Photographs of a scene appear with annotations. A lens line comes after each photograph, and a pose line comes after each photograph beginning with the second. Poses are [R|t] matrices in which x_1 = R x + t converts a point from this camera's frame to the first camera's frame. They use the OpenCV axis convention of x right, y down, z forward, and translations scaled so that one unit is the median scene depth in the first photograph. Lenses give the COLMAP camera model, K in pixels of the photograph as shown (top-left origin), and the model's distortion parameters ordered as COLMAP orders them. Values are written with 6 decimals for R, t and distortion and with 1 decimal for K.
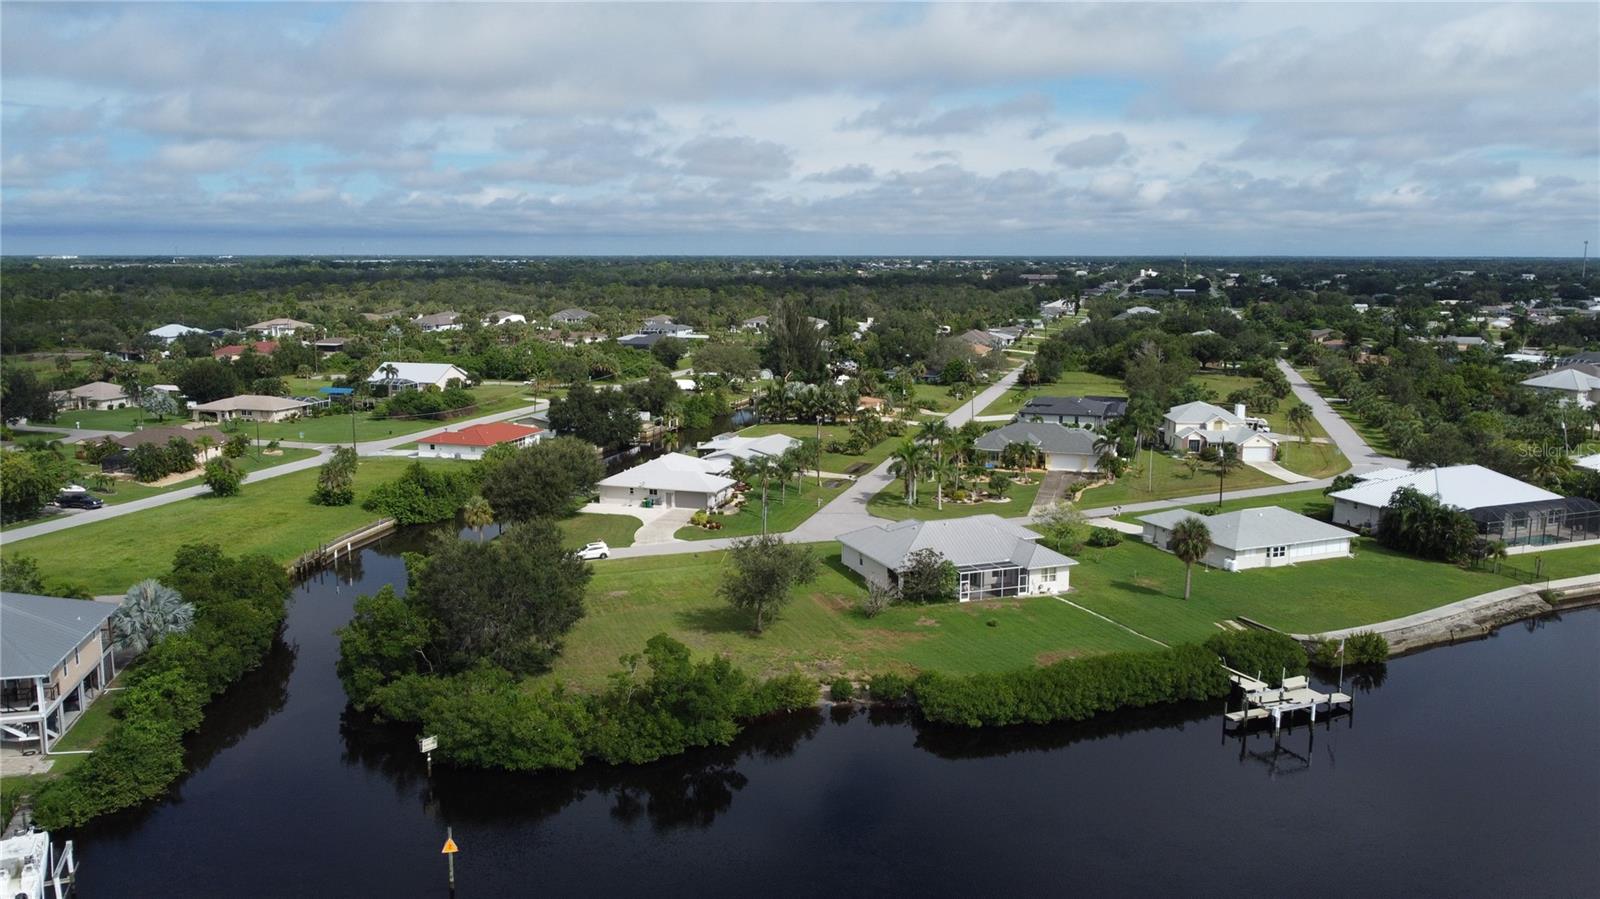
lens RADIAL K [[1224.4, 0, 800.0], [0, 1224.4, 449.5], [0, 0, 1]] dist [0.004212, -0.010836]
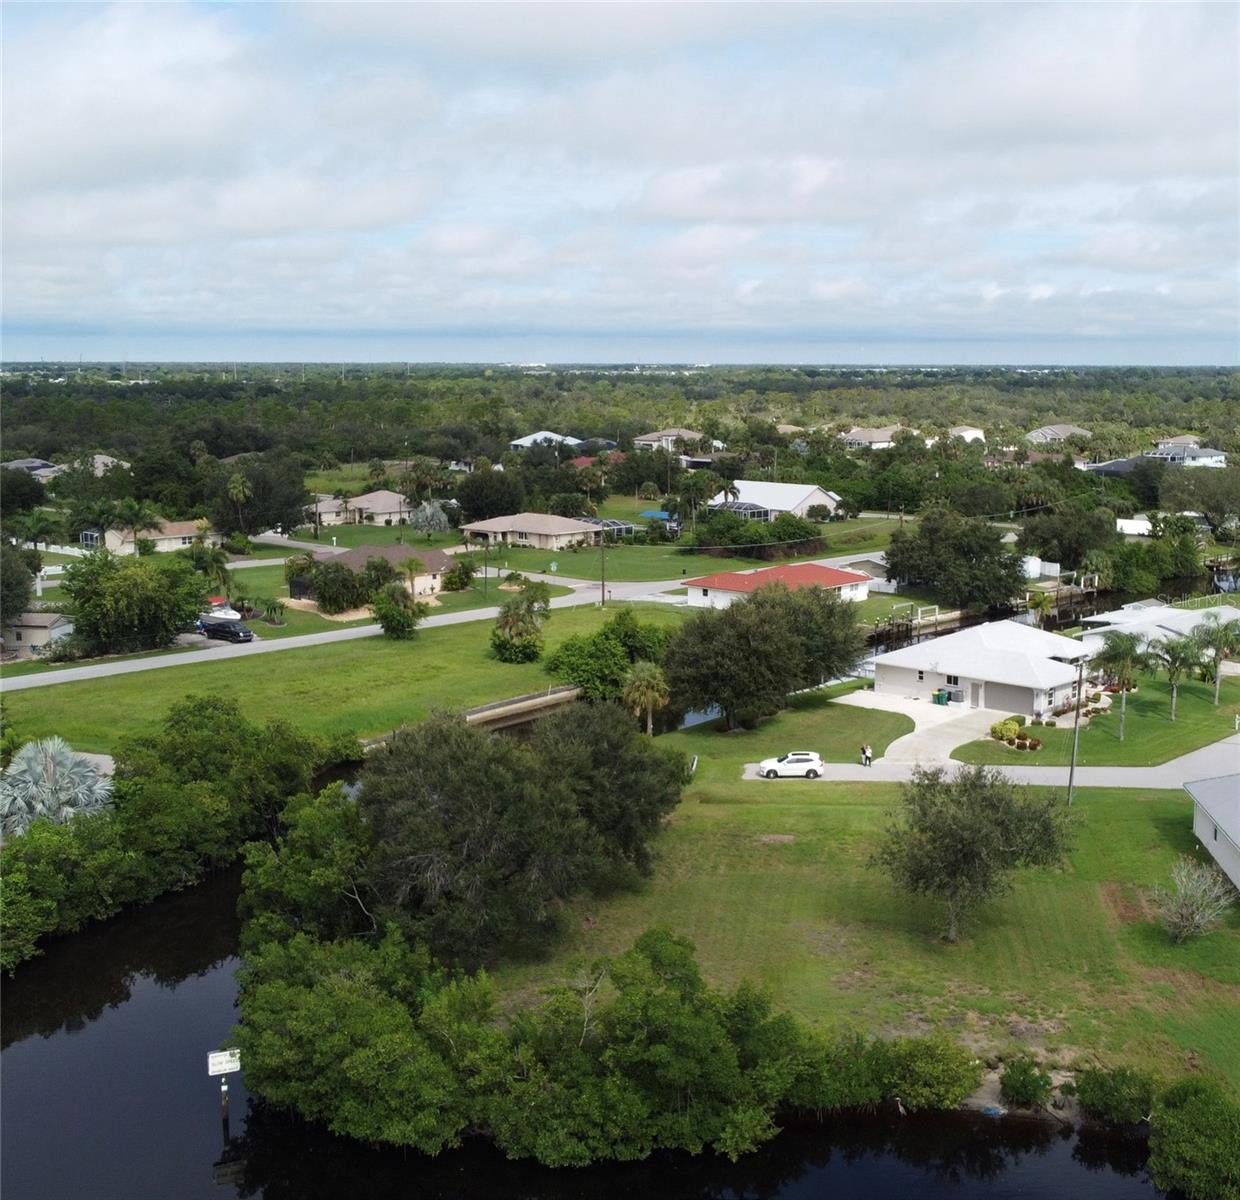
lens RADIAL K [[1637.0, 0, 732.4], [0, 1637.0, 601.2], [0, 0, 1]] dist [-0.002443, -0.023932]
pose [[0.911221, 0.061855, -0.407246, 0.112873], [-0.067979, 0.997687, -0.000570, 0.002858], [0.406269, 0.028203, 0.913318, 0.195126]]
